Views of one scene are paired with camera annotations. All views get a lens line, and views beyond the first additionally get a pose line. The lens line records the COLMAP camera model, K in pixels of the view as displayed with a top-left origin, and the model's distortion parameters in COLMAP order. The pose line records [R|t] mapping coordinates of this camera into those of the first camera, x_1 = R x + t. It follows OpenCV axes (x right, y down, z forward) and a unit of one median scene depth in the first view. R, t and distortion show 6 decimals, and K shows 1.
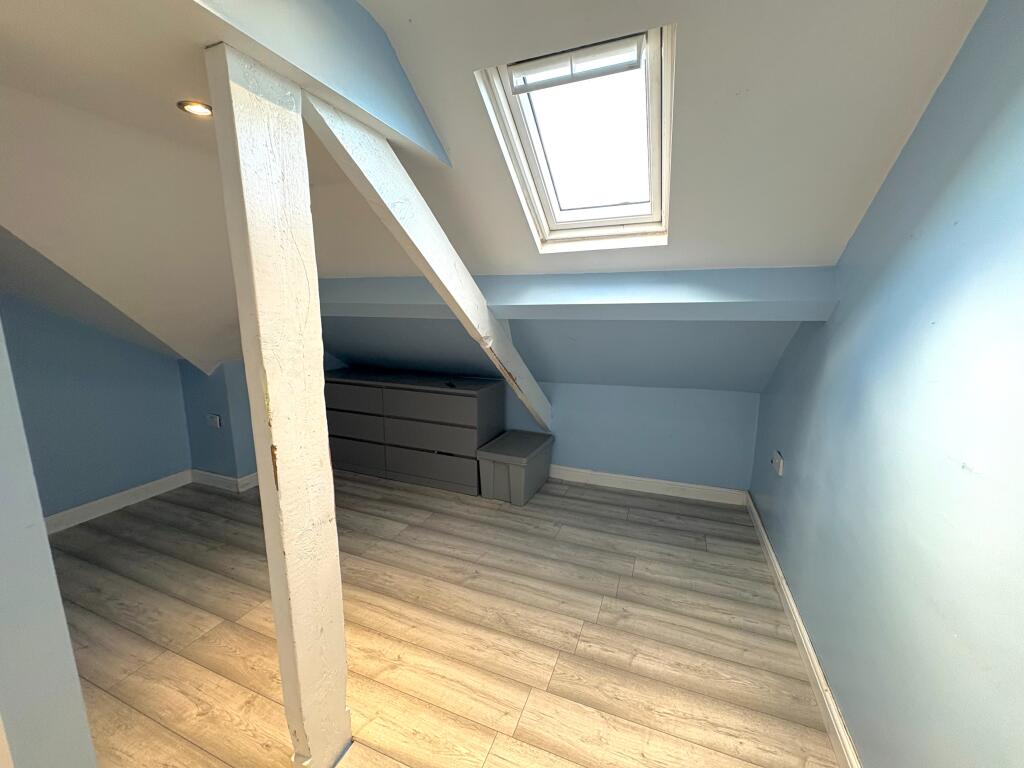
lens RADIAL K [[411.1, 0, 510.5], [0, 411.1, 383.6], [0, 0, 1]] dist [0.001317, -0.000578]
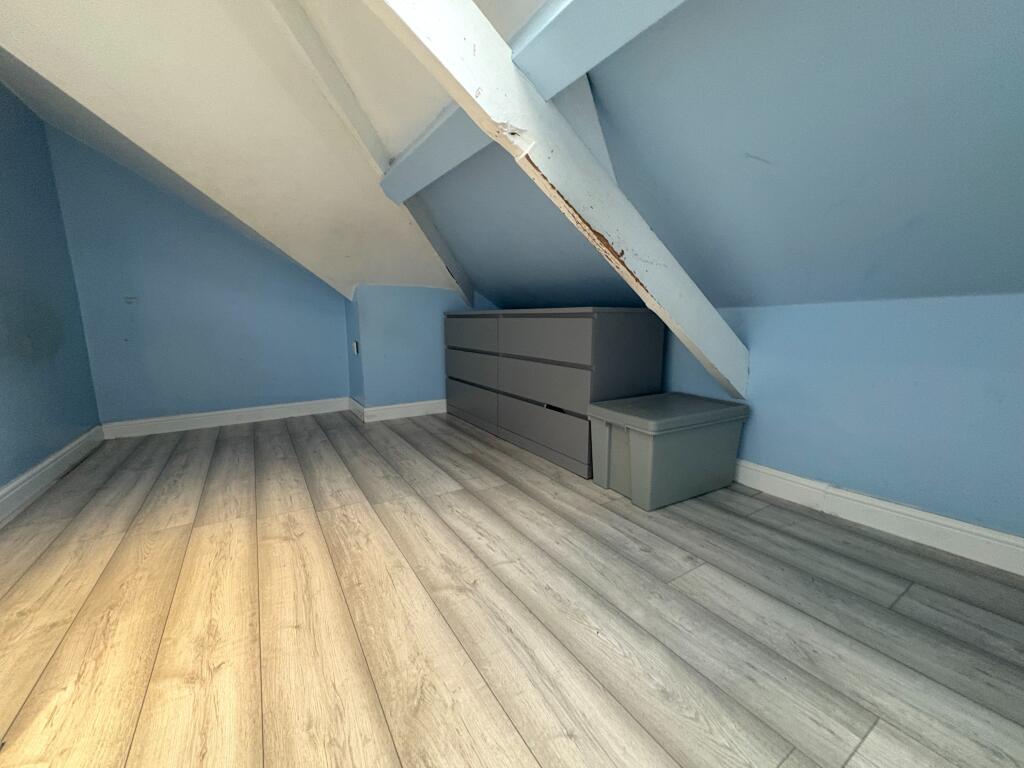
lens RADIAL K [[411.1, 0, 504.4], [0, 411.1, 380.7], [0, 0, 1]] dist [0.001317, -0.000578]
pose [[0.808504, 0.080922, -0.582900, 0.187042], [-0.096626, 0.995312, 0.004151, 0.143833], [0.580503, 0.052967, 0.812533, 0.437025]]
